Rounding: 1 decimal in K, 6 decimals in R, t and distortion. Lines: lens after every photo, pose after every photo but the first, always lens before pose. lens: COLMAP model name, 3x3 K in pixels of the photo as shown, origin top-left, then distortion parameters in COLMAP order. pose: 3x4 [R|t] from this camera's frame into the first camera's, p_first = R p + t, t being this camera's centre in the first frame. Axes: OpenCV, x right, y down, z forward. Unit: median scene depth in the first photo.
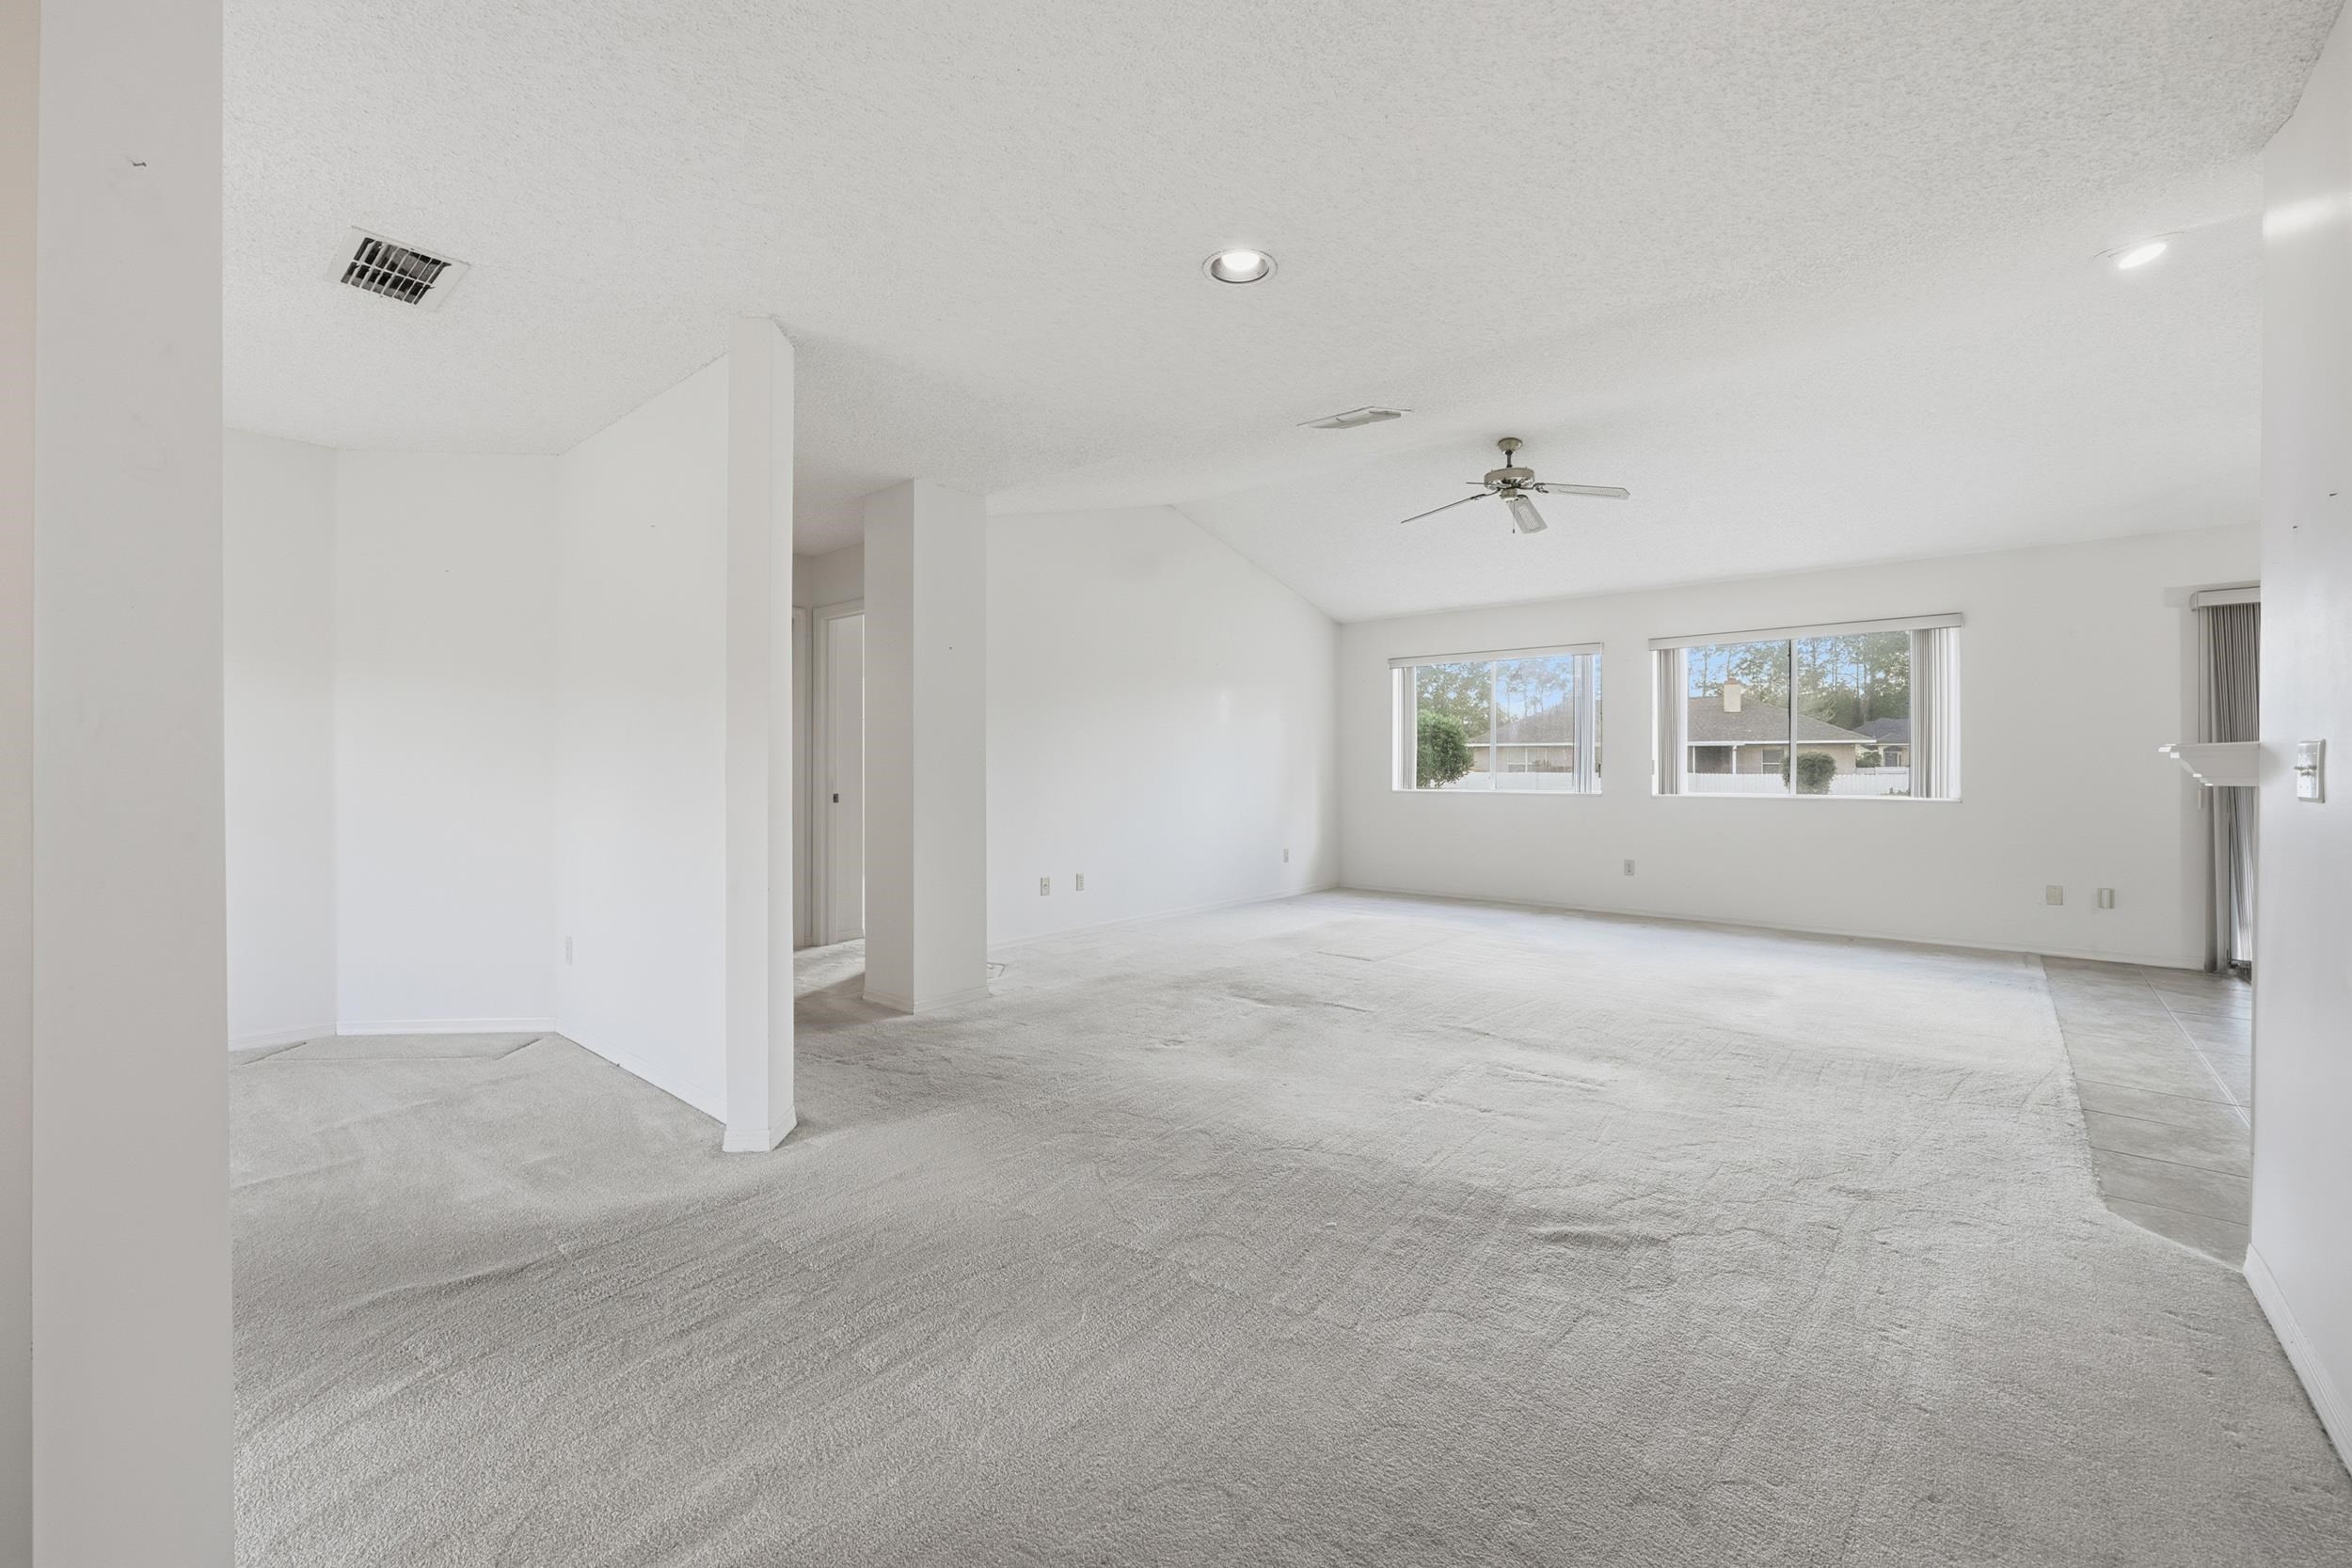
lens RADIAL K [[934.9, 0, 1167.6], [0, 934.9, 778.6], [0, 0, 1]] dist [-0.003763, 0.000525]
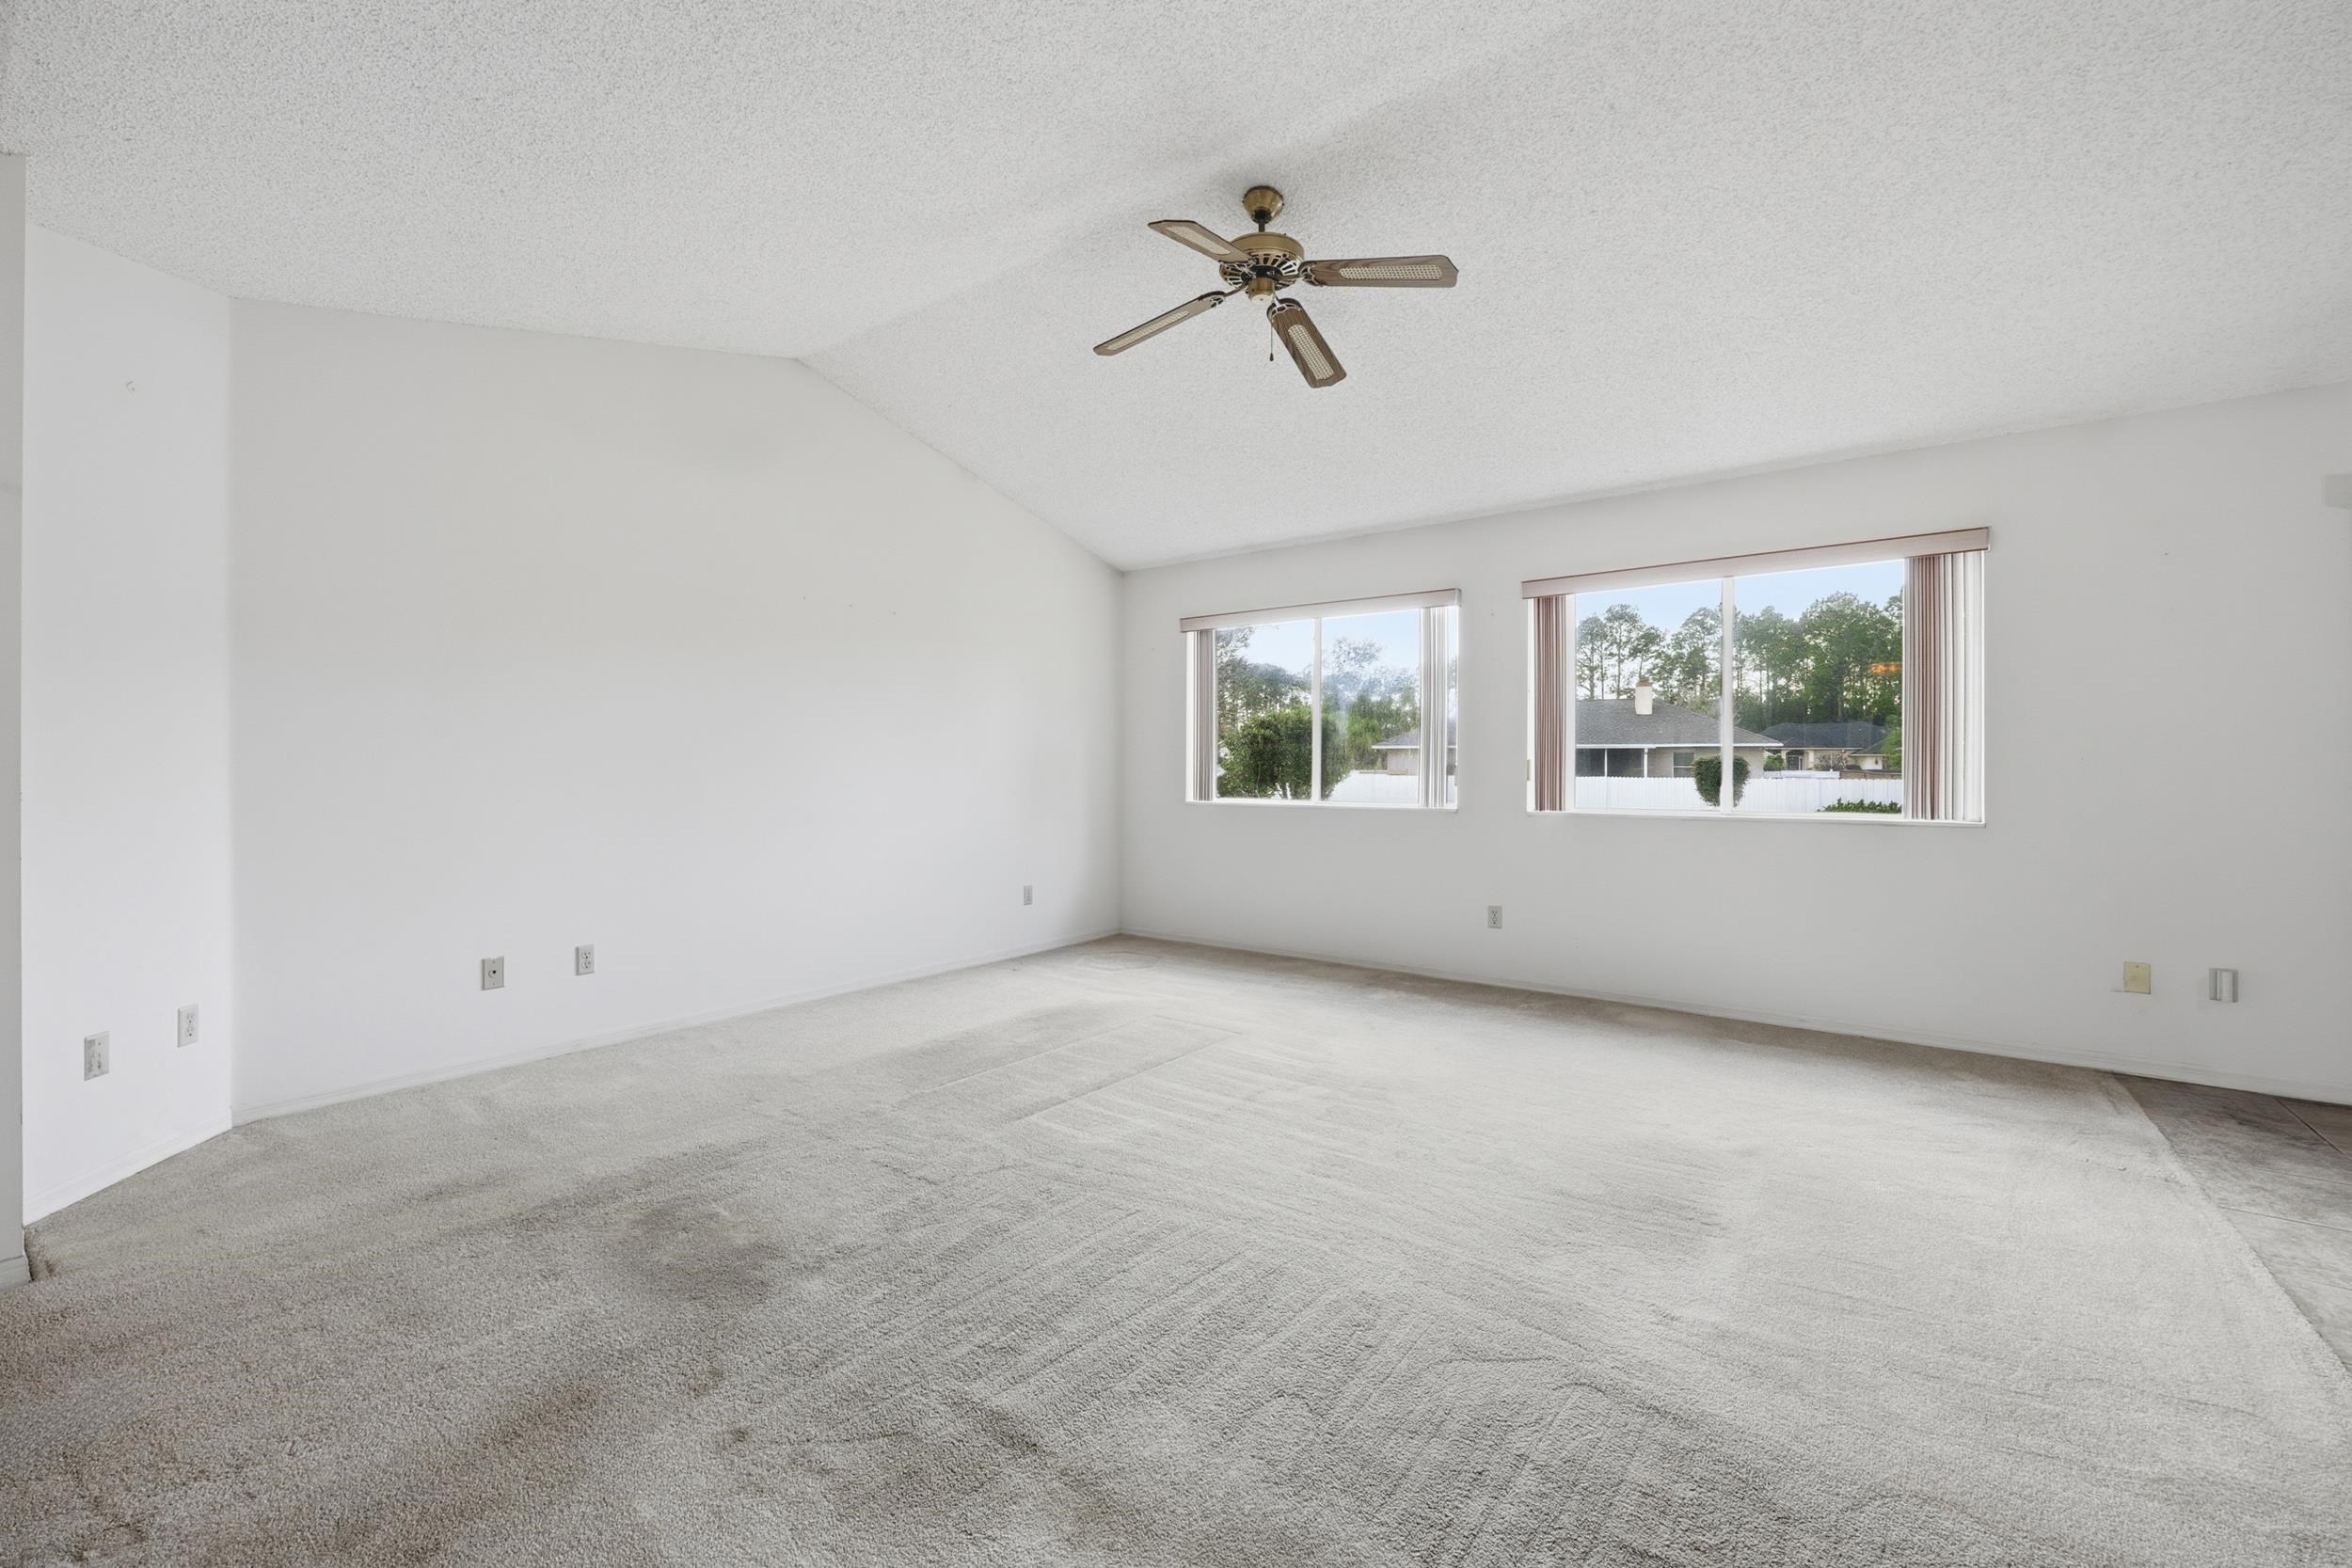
lens RADIAL K [[934.9, 0, 1164.9], [0, 934.9, 782.1], [0, 0, 1]] dist [-0.003763, 0.000525]
pose [[0.997555, 0.001365, 0.069870, 0.167896], [-0.001465, 0.999998, 0.001380, -0.003375], [-0.069868, -0.001479, 0.997555, 0.274244]]
